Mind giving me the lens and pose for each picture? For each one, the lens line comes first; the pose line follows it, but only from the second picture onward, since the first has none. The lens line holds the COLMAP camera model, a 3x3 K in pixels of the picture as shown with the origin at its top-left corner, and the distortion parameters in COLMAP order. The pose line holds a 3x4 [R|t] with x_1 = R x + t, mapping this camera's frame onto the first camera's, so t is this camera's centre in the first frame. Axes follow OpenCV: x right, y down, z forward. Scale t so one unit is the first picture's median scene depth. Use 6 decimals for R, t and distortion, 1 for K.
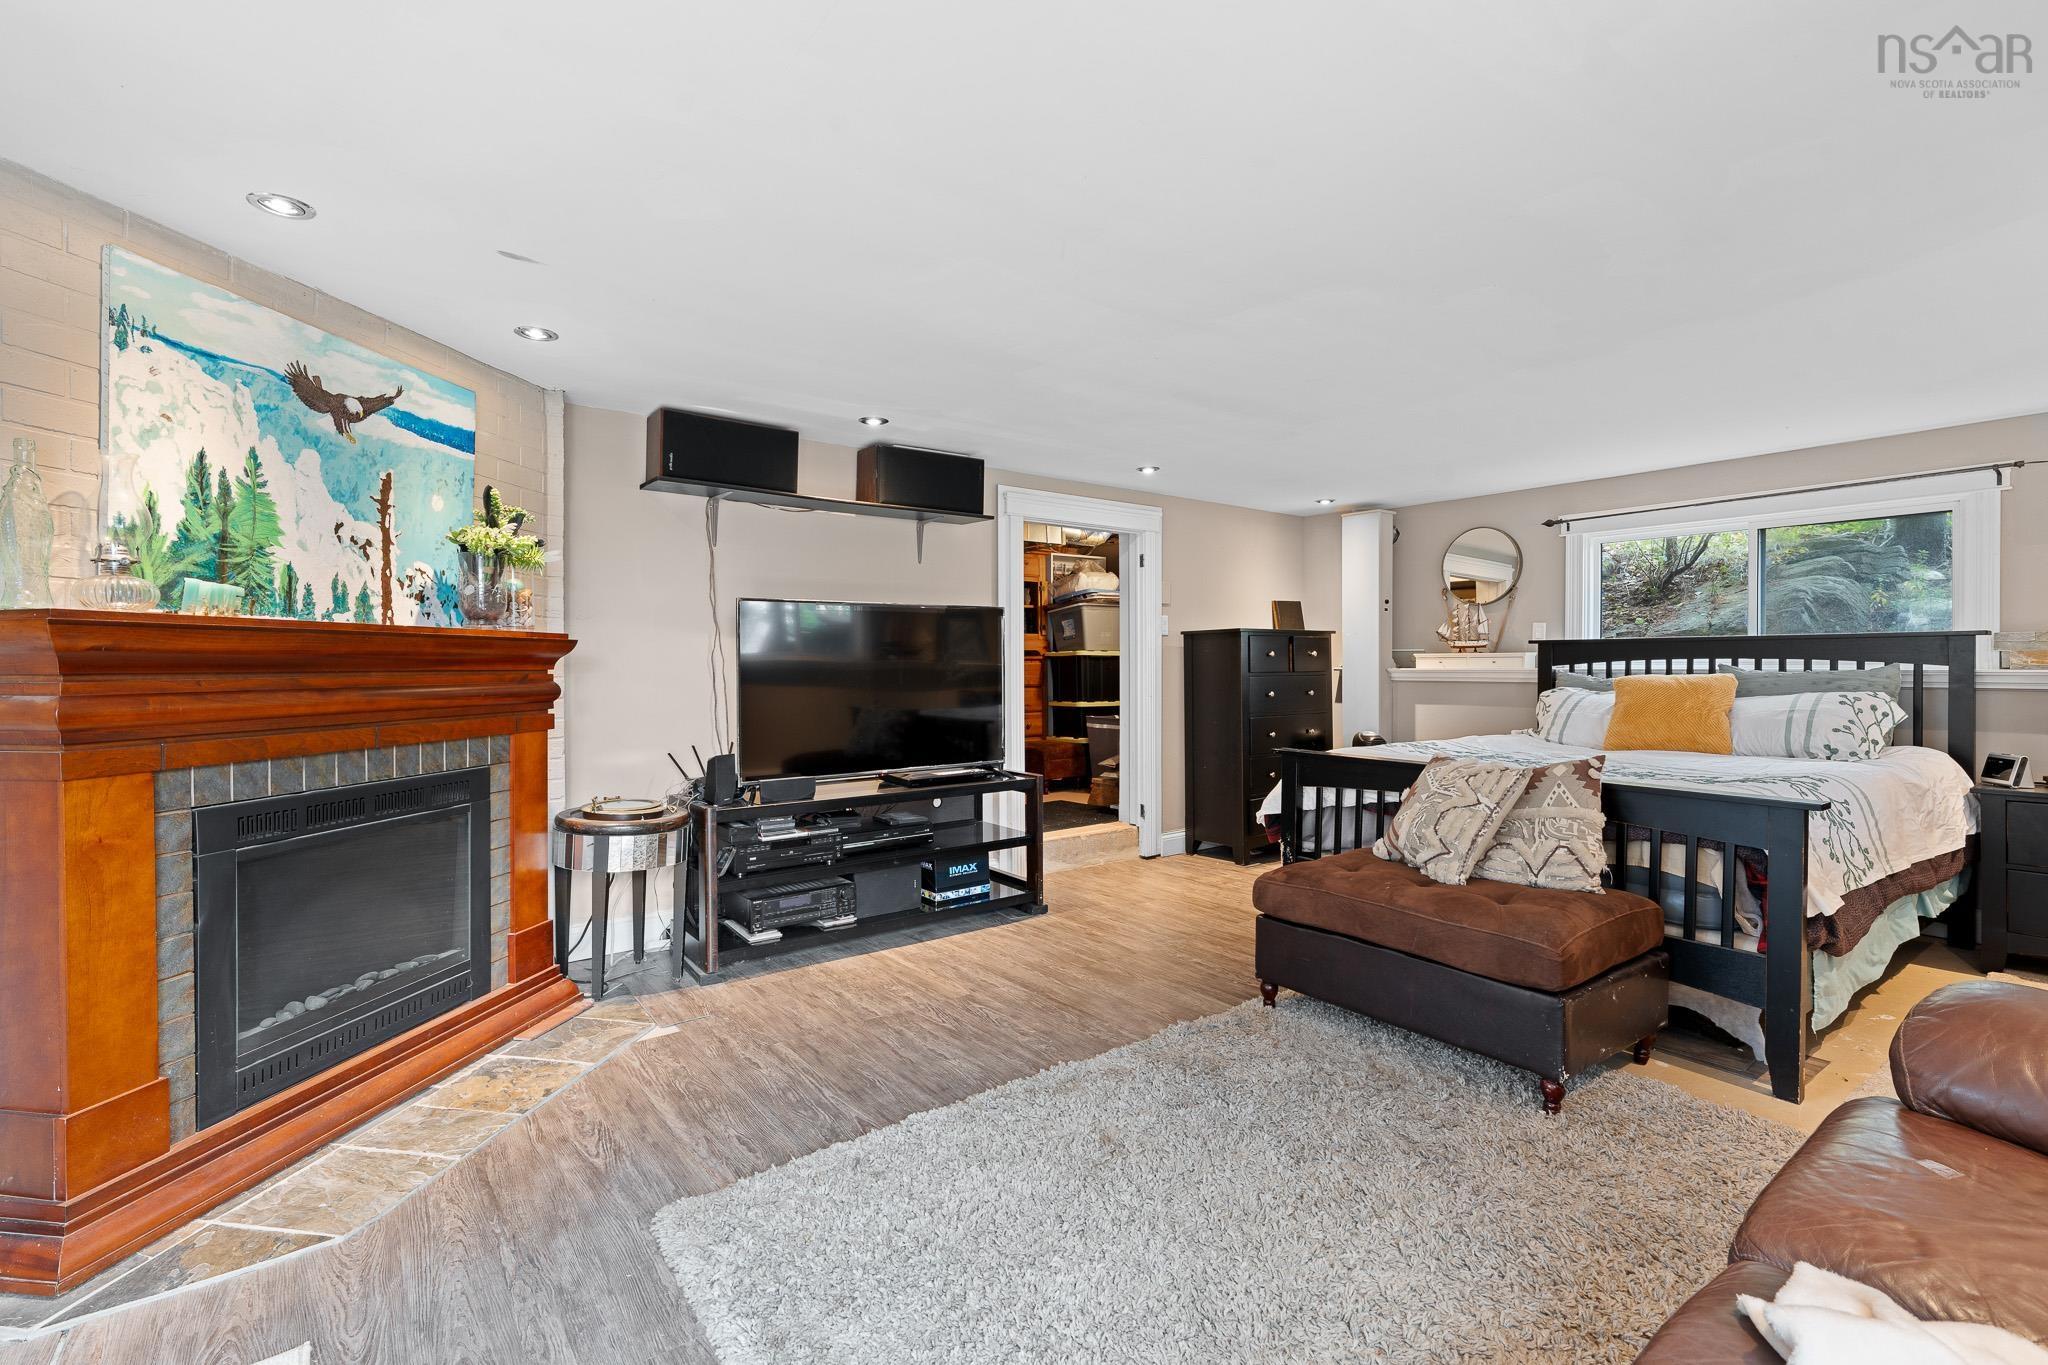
lens RADIAL K [[889.1, 0, 1026.4], [0, 889.1, 674.4], [0, 0, 1]] dist [0.001283, -0.000241]
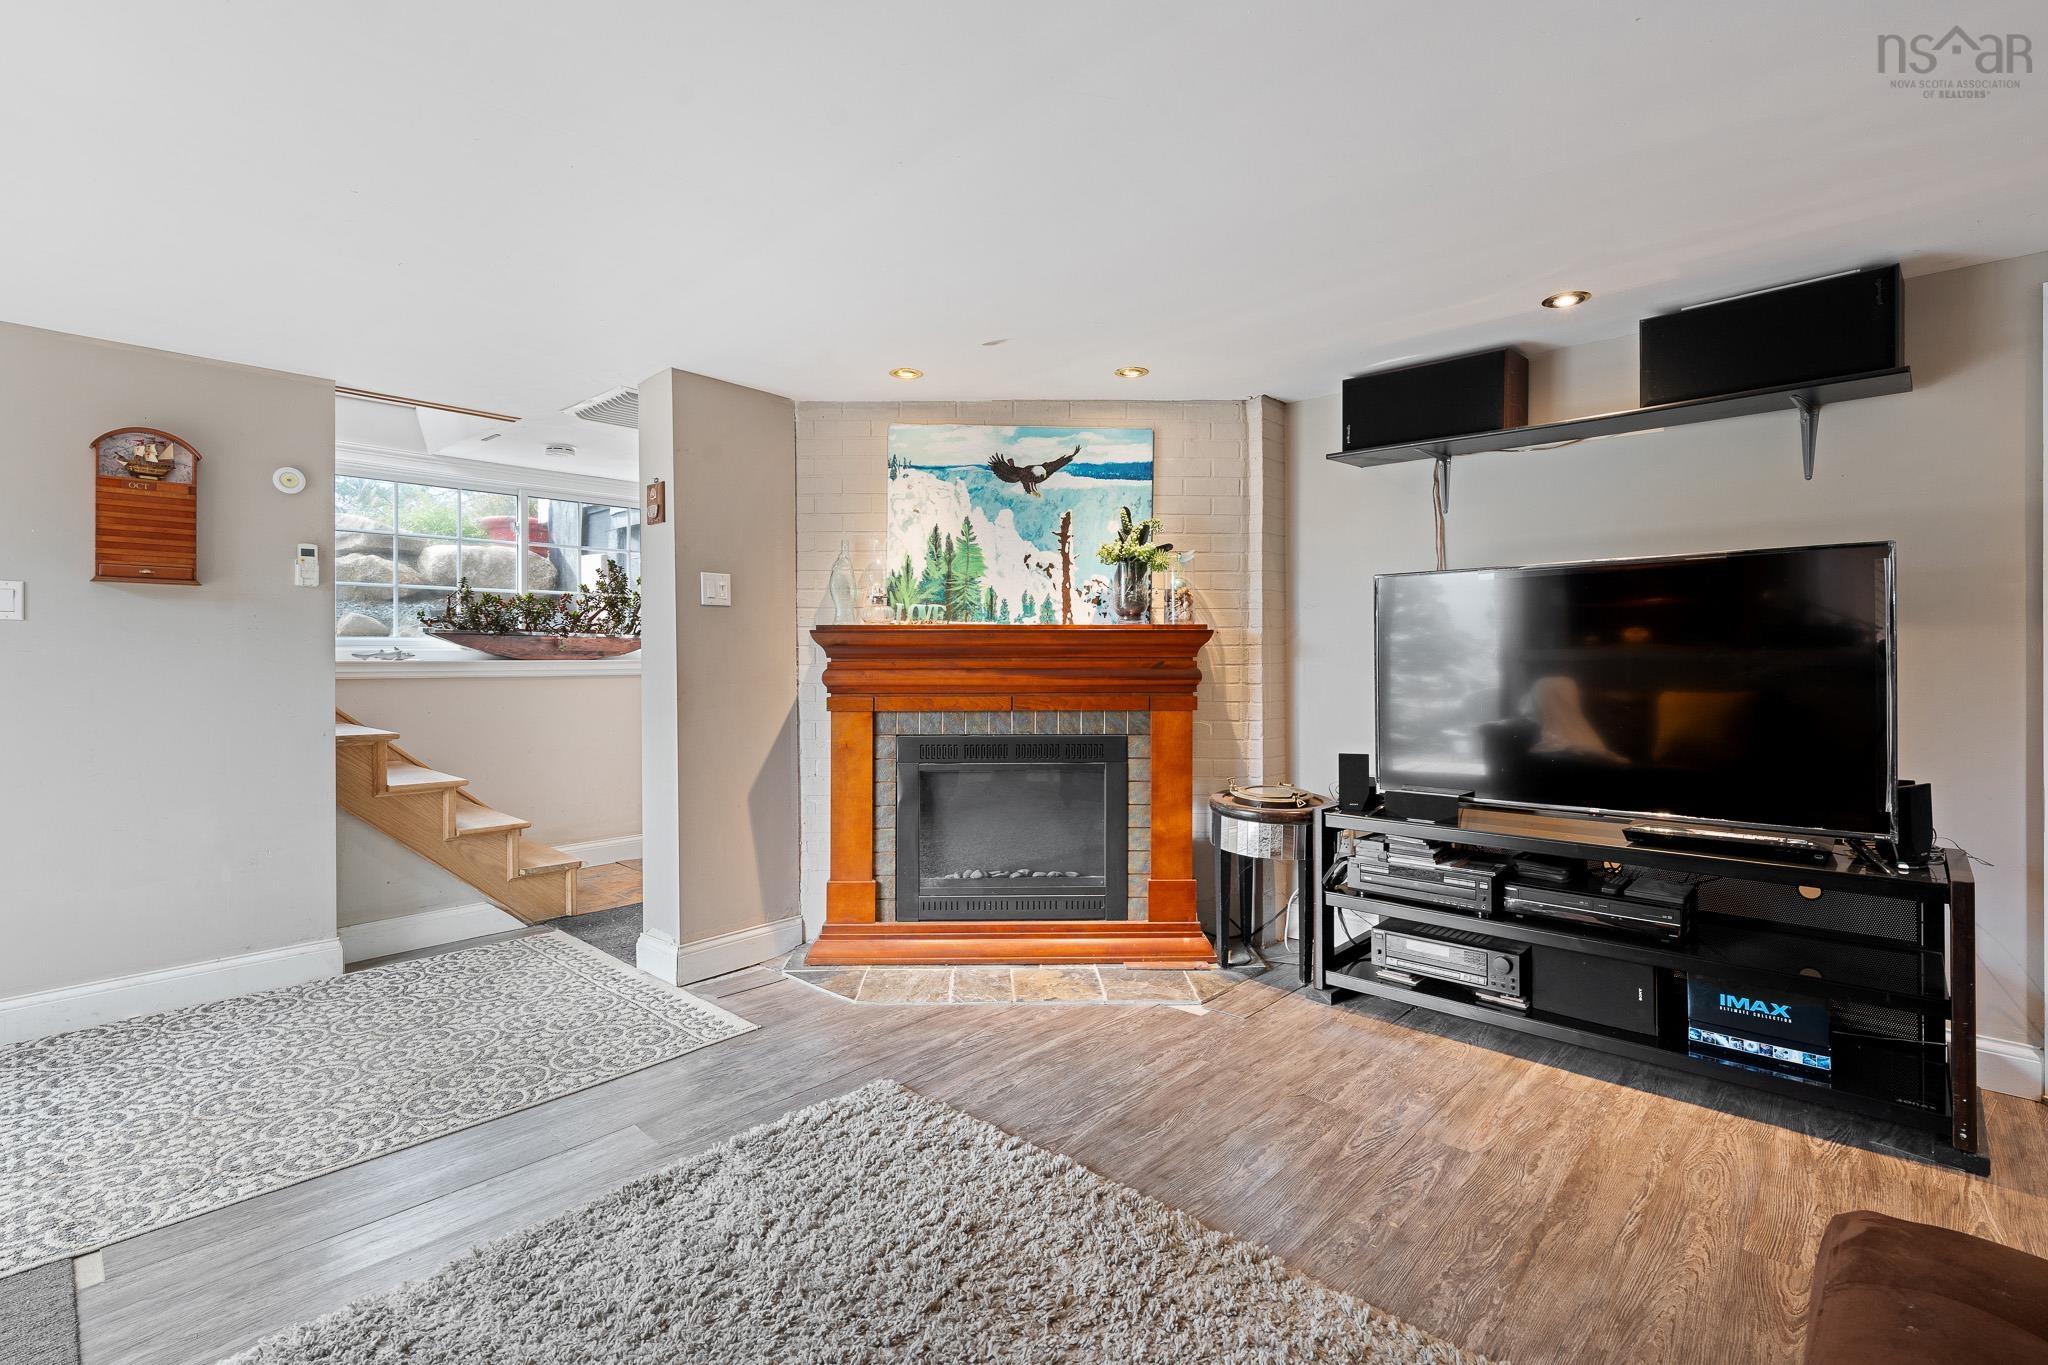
lens RADIAL K [[927.6, 0, 1051.3], [0, 927.6, 662.3], [0, 0, 1]] dist [-0.001489, -0.000299]
pose [[0.204495, 0.007315, -0.978840, 0.714619], [-0.009686, 0.999938, 0.005449, -0.004280], [0.978820, 0.008367, 0.204553, 0.731263]]
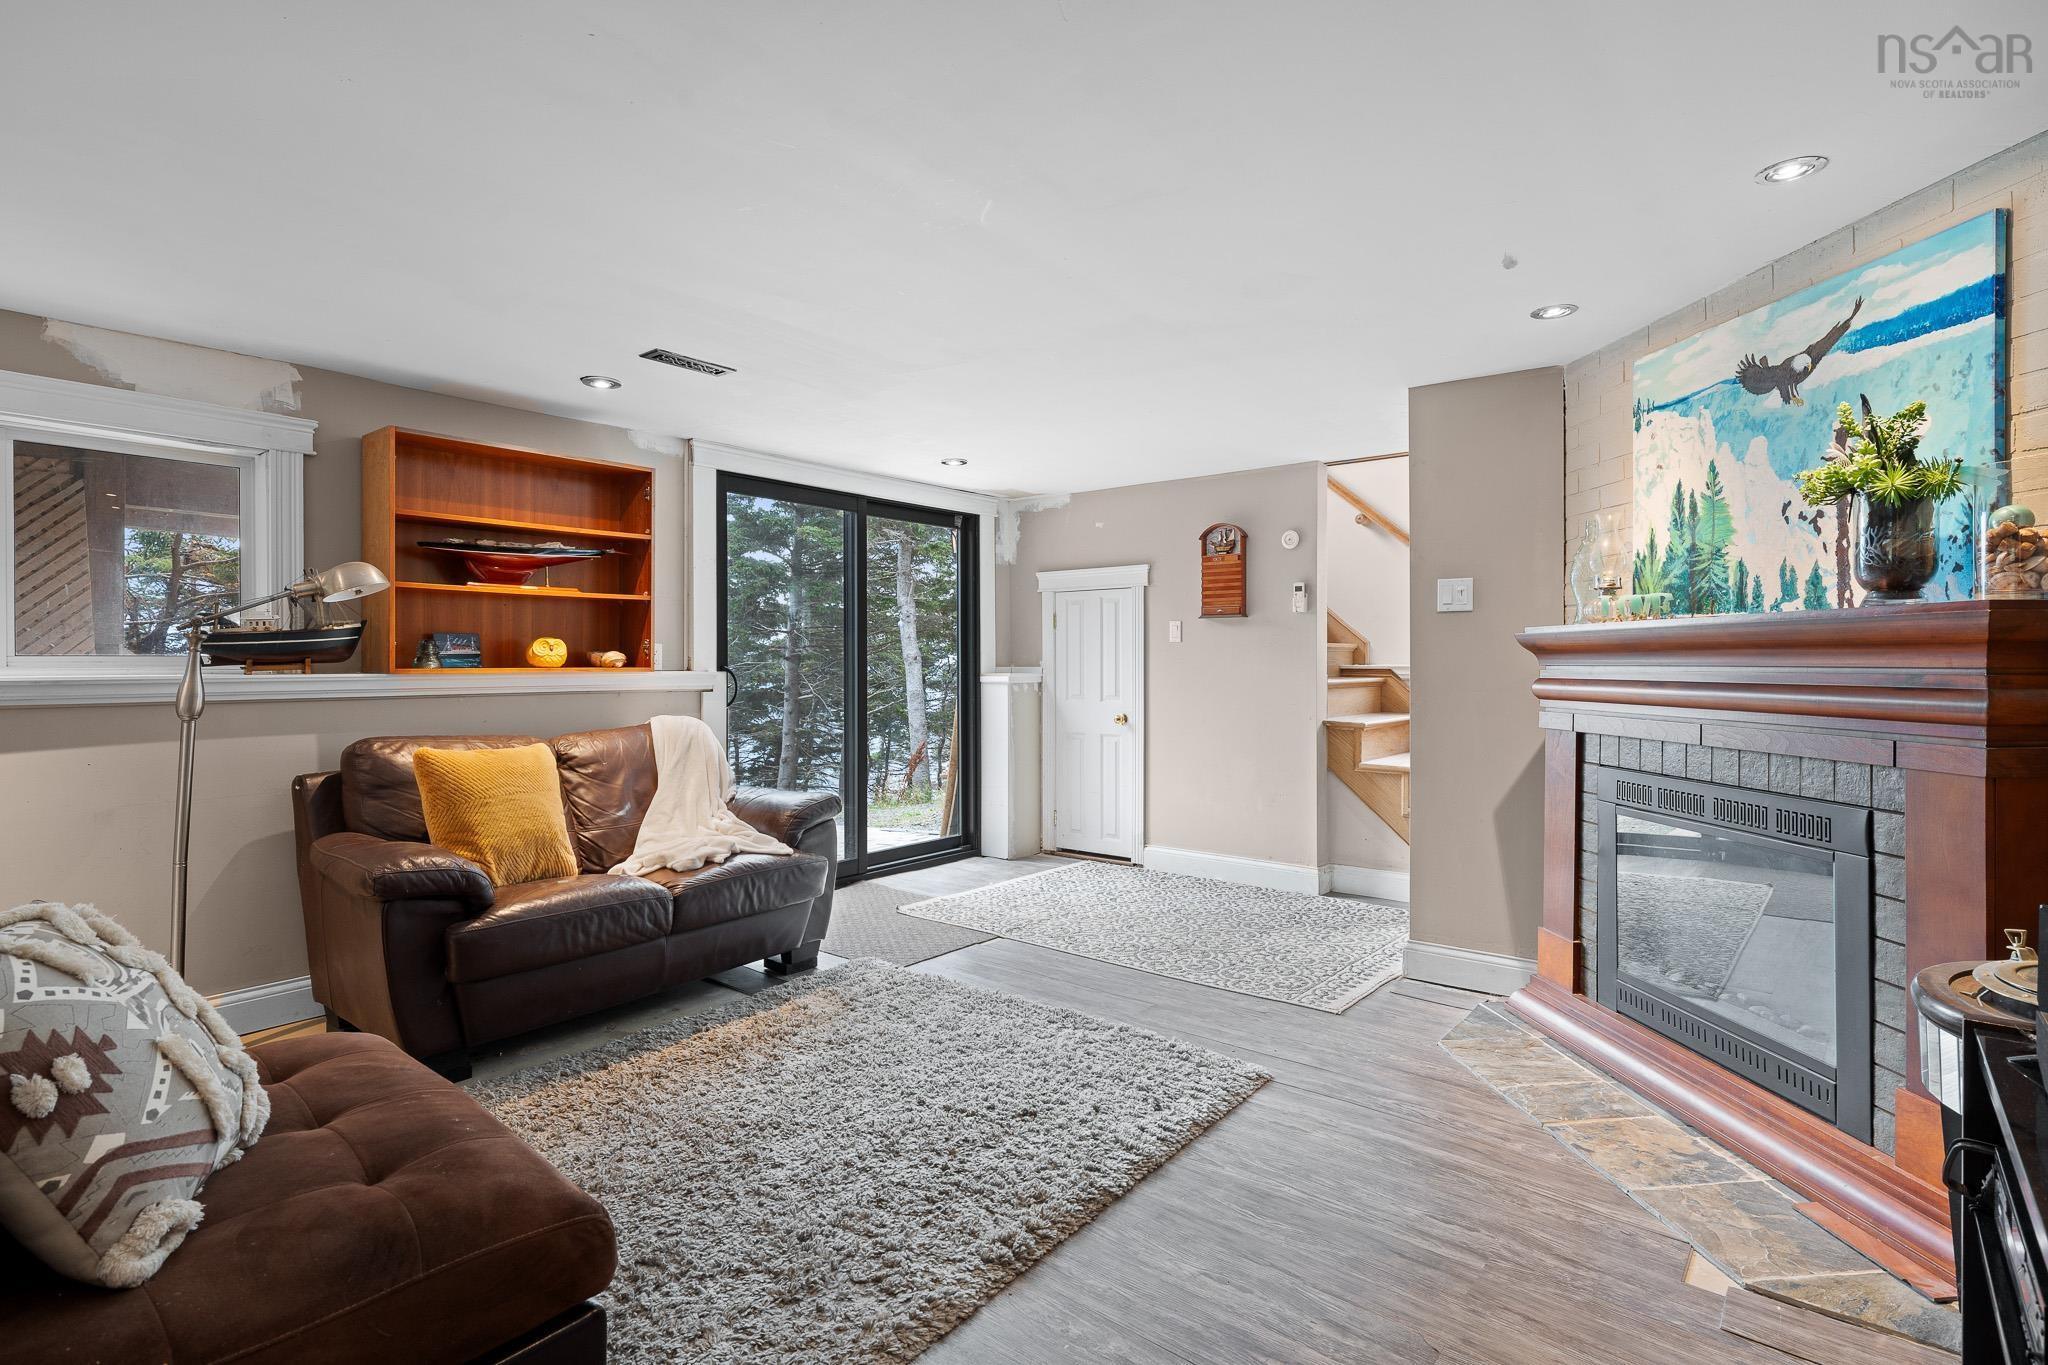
lens RADIAL K [[1035.2, 0, 1023.2], [0, 1035.2, 668.2], [0, 0, 1]] dist [0.000727, 0.000279]
pose [[-0.973432, 0.006628, -0.228880, 0.226342], [0.002451, 0.999825, 0.018529, -0.022792], [0.228963, 0.017476, -0.973278, 1.852403]]
